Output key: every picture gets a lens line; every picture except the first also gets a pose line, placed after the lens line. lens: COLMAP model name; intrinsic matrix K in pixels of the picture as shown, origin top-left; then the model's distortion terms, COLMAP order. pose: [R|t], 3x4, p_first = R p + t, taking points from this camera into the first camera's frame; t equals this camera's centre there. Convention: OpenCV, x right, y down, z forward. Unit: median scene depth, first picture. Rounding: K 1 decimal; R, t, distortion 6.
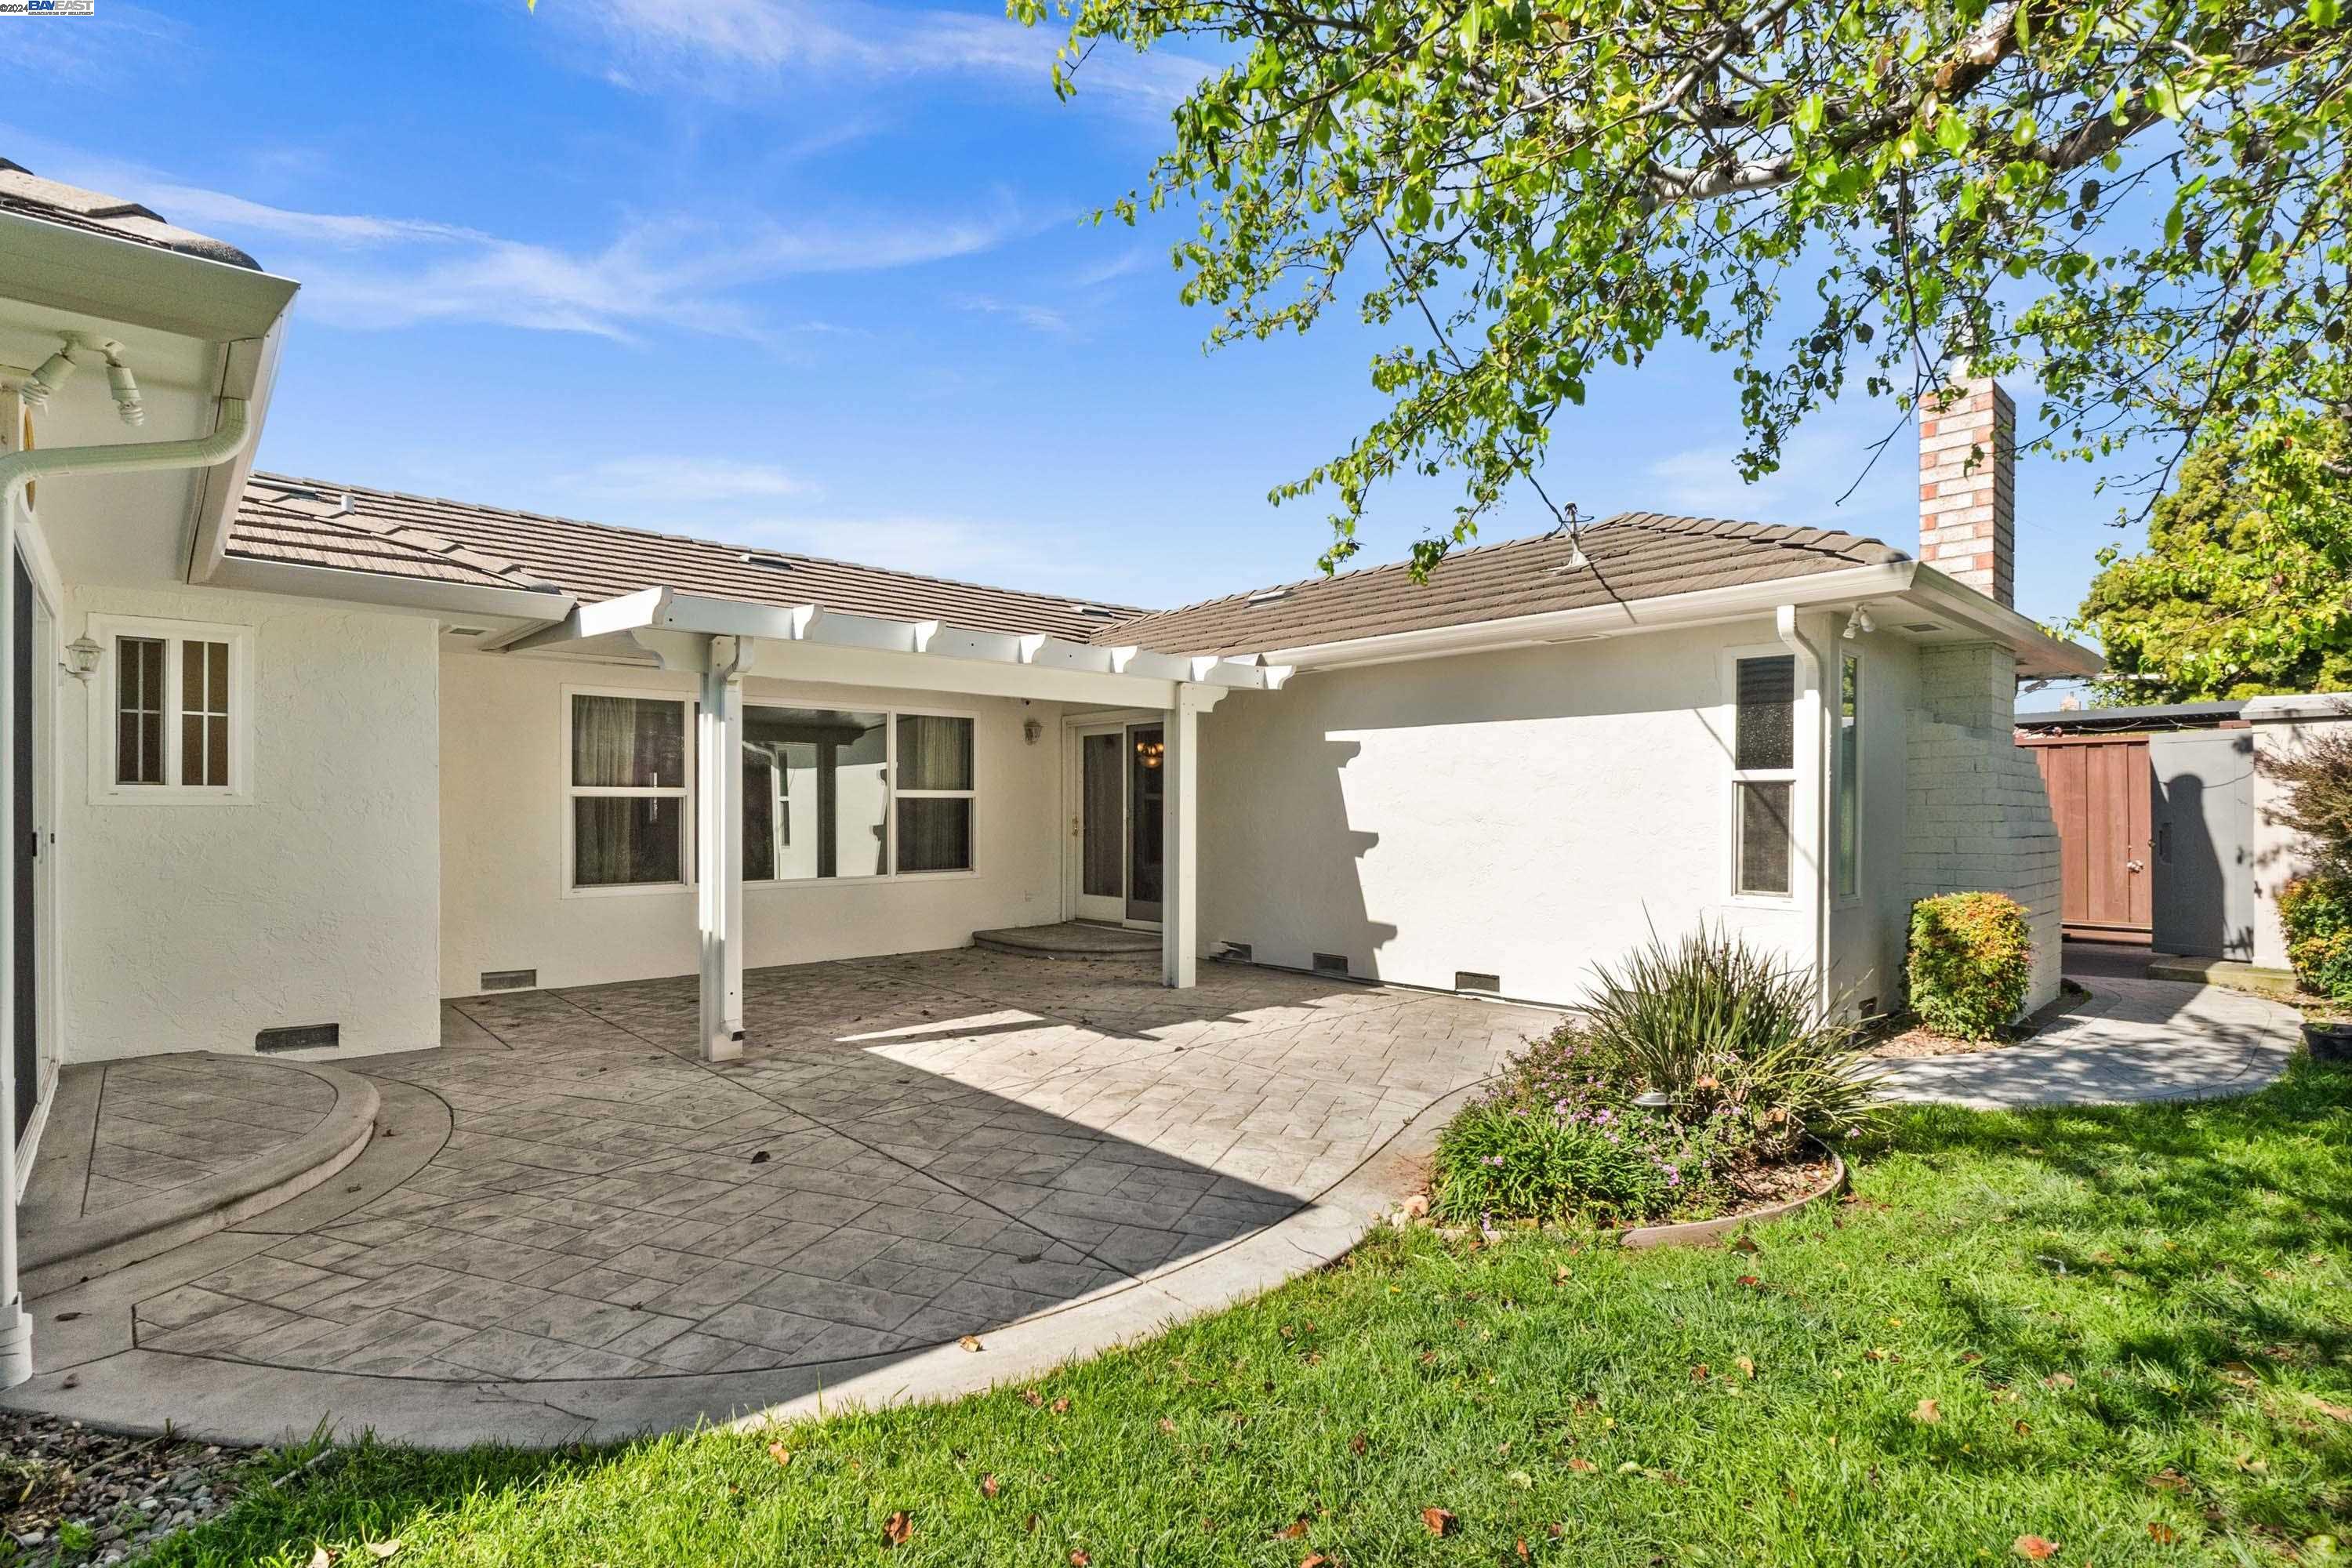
lens RADIAL K [[1120.1, 0, 1174.4], [0, 1120.1, 817.7], [0, 0, 1]] dist [0.000051, 0.000011]
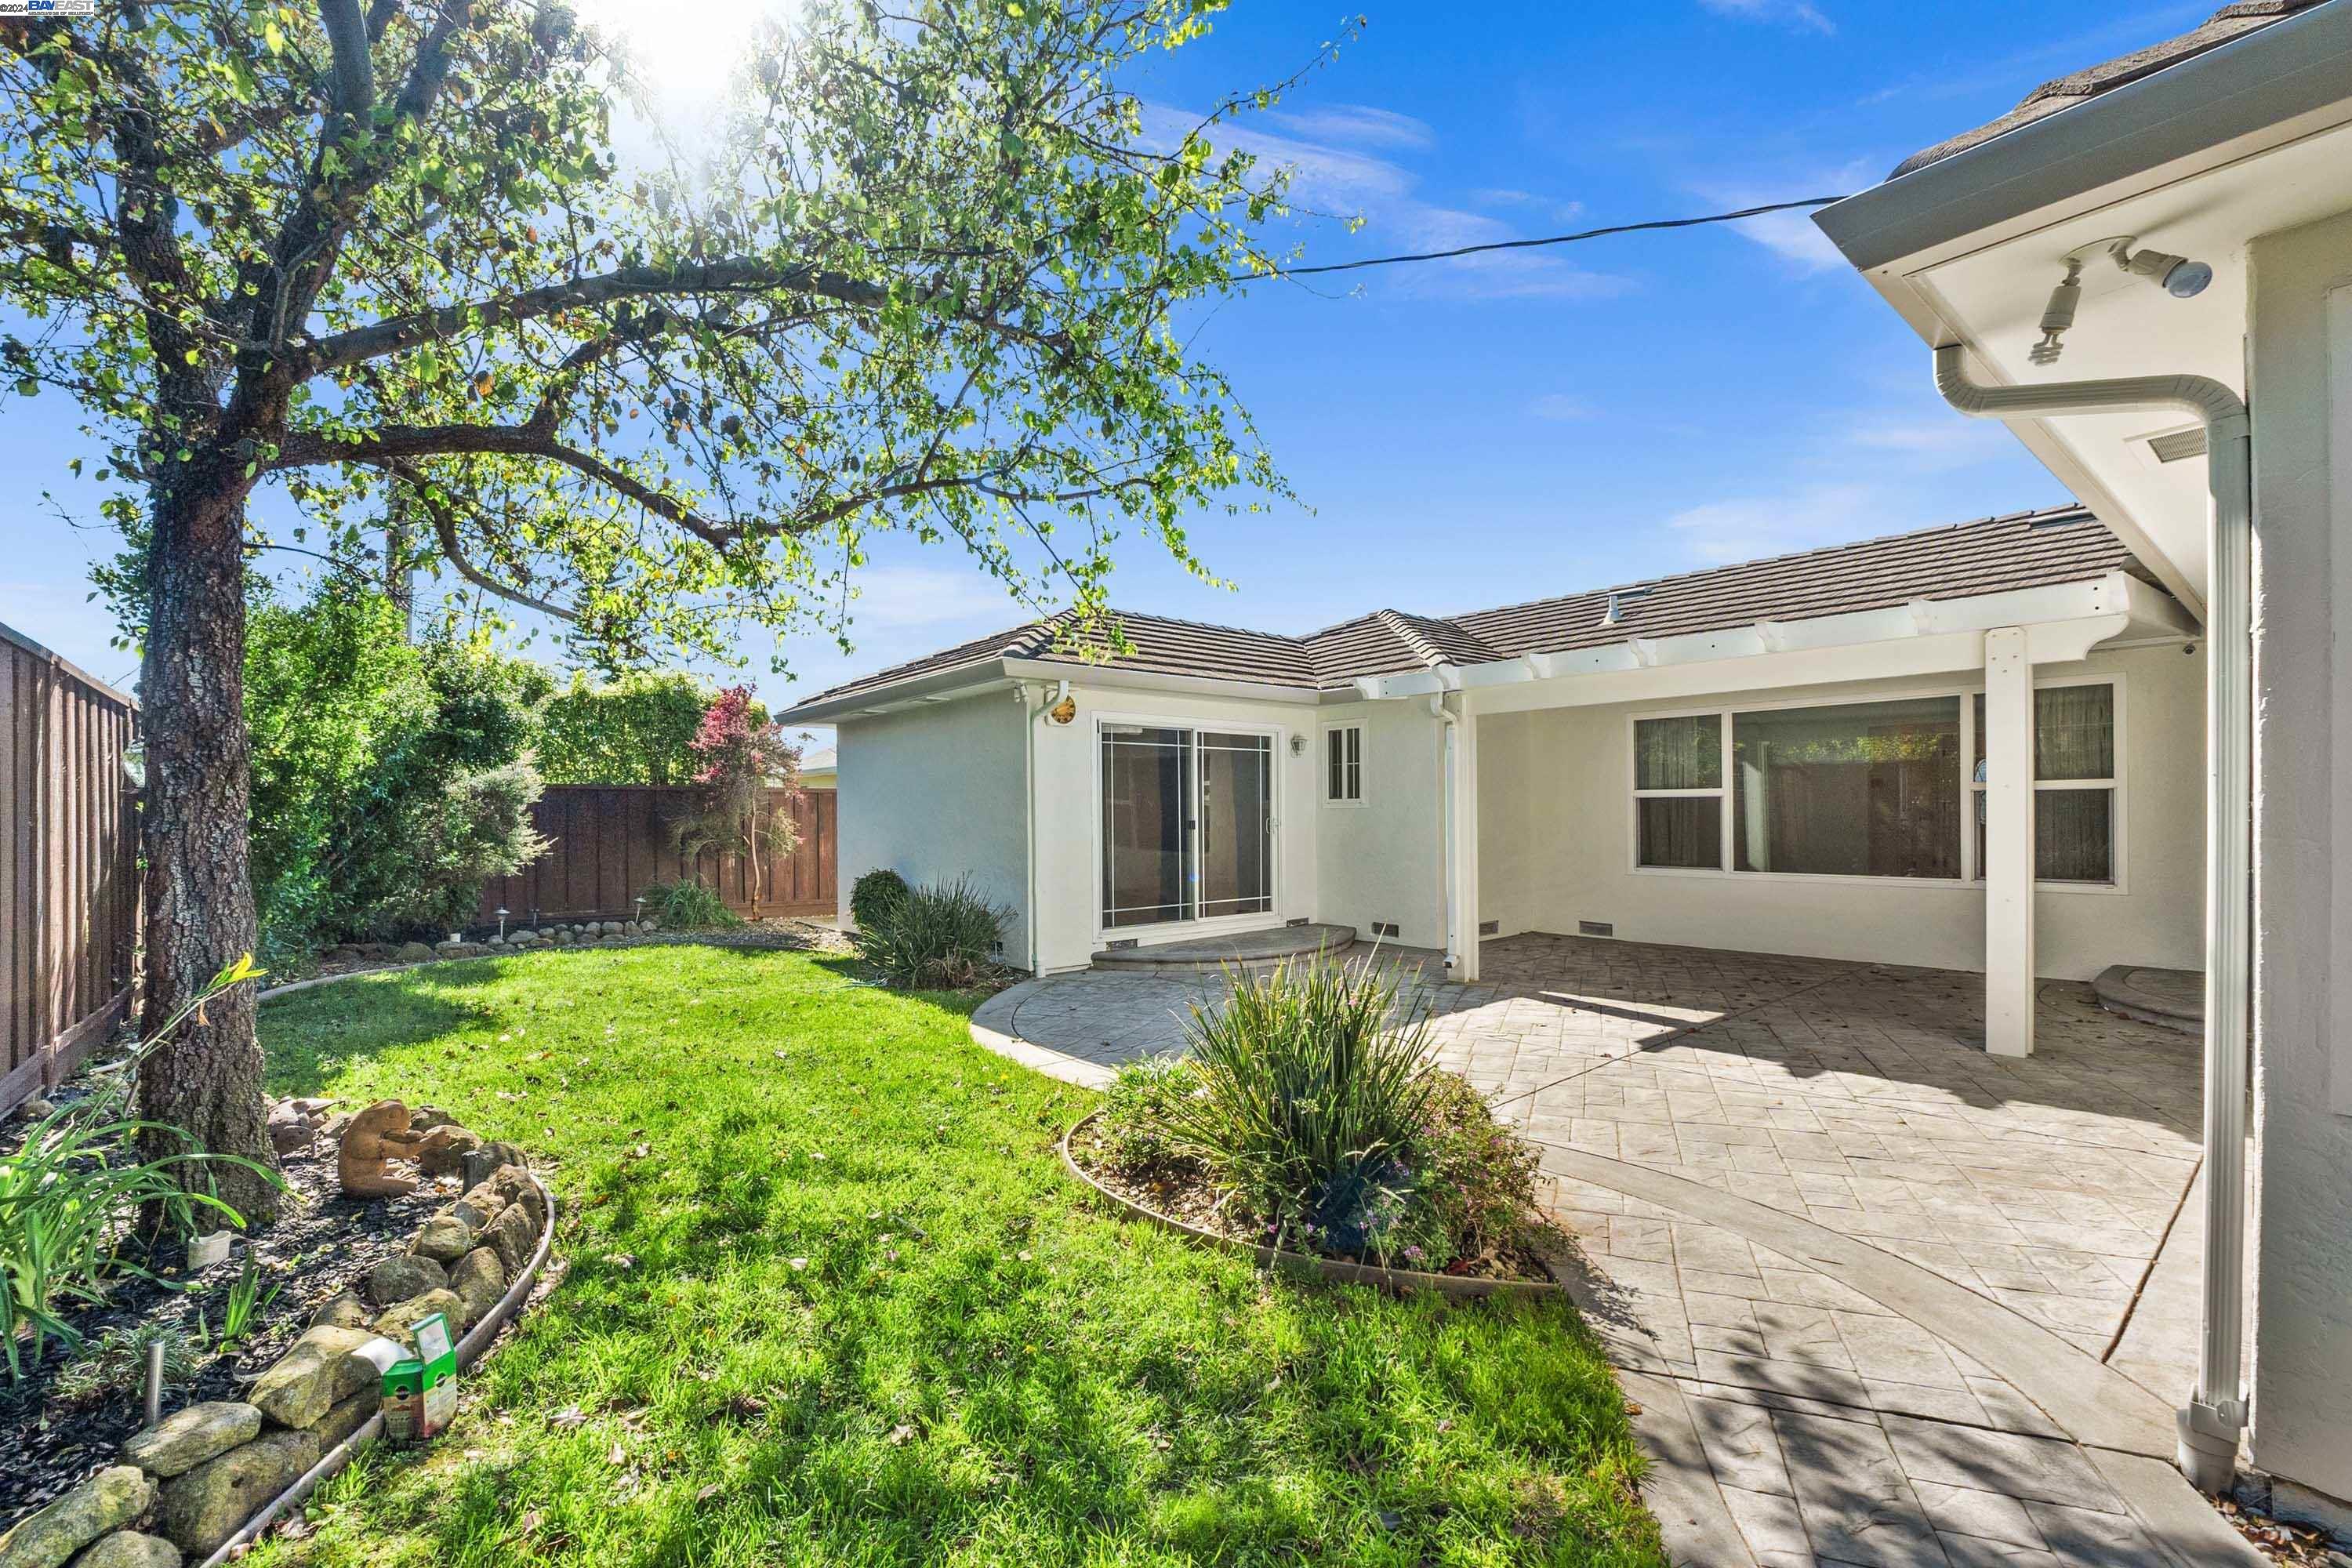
lens RADIAL K [[1009.6, 0, 1179.5], [0, 1009.6, 804.0], [0, 0, 1]] dist [-0.005139, -0.000136]
pose [[-0.043129, -0.008996, -0.999029, 0.695175], [0.000853, 0.999959, -0.009041, -0.002175], [0.999069, -0.001242, -0.043119, 0.518858]]
